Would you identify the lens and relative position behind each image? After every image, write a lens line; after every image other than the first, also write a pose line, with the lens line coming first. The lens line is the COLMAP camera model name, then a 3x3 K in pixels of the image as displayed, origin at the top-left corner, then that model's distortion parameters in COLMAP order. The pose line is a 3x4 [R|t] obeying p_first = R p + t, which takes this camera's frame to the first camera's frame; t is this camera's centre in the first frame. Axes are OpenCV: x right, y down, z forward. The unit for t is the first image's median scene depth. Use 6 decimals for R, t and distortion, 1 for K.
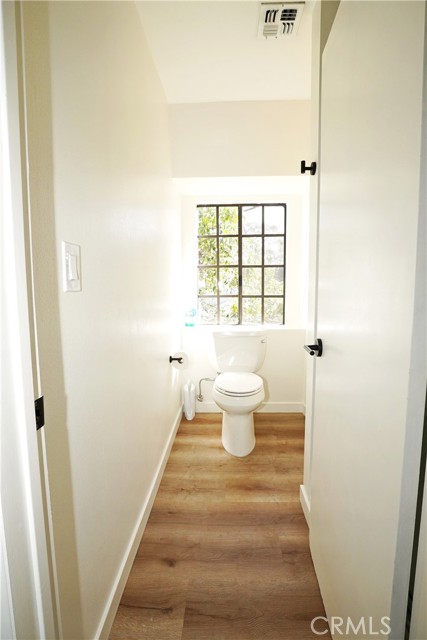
lens RADIAL K [[309.8, 0, 213.0], [0, 309.8, 318.0], [0, 0, 1]] dist [-0.053952, 0.015523]
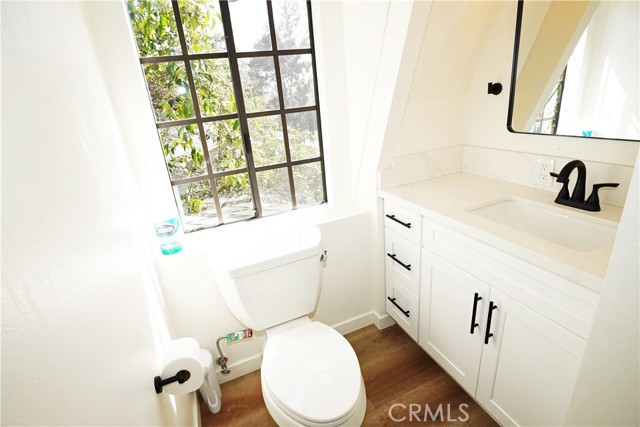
lens RADIAL K [[308.6, 0, 318.3], [0, 308.6, 214.0], [0, 0, 1]] dist [-0.049722, 0.014929]
pose [[0.895025, -0.224047, 0.385661, -0.045481], [0.126633, 0.956743, 0.261928, -0.156612], [-0.427662, -0.185595, 0.884680, 0.550526]]
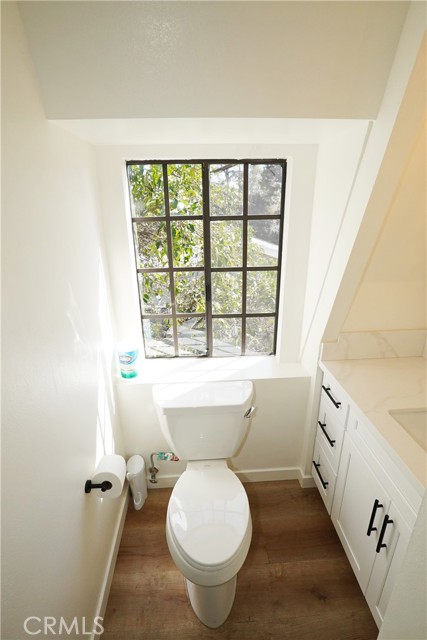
lens RADIAL K [[309.8, 0, 213.0], [0, 309.8, 318.0], [0, 0, 1]] dist [-0.053952, 0.015523]
pose [[0.994870, -0.041821, 0.092114, 0.047975], [0.018317, 0.969966, 0.242551, -0.275614], [-0.099491, -0.239619, 0.965756, 0.483632]]
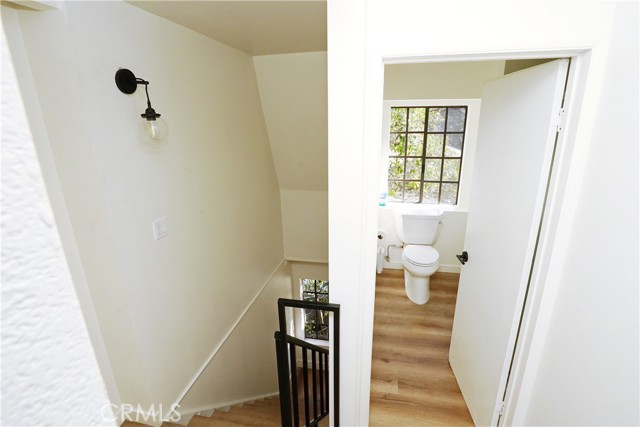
lens RADIAL K [[309.8, 0, 319.5], [0, 309.8, 210.9], [0, 0, 1]] dist [-0.053952, 0.015523]
pose [[0.985900, 0.038697, -0.162799, -0.143708], [-0.006973, 0.981550, 0.191081, -0.235524], [0.167190, -0.187251, 0.967980, -0.375739]]
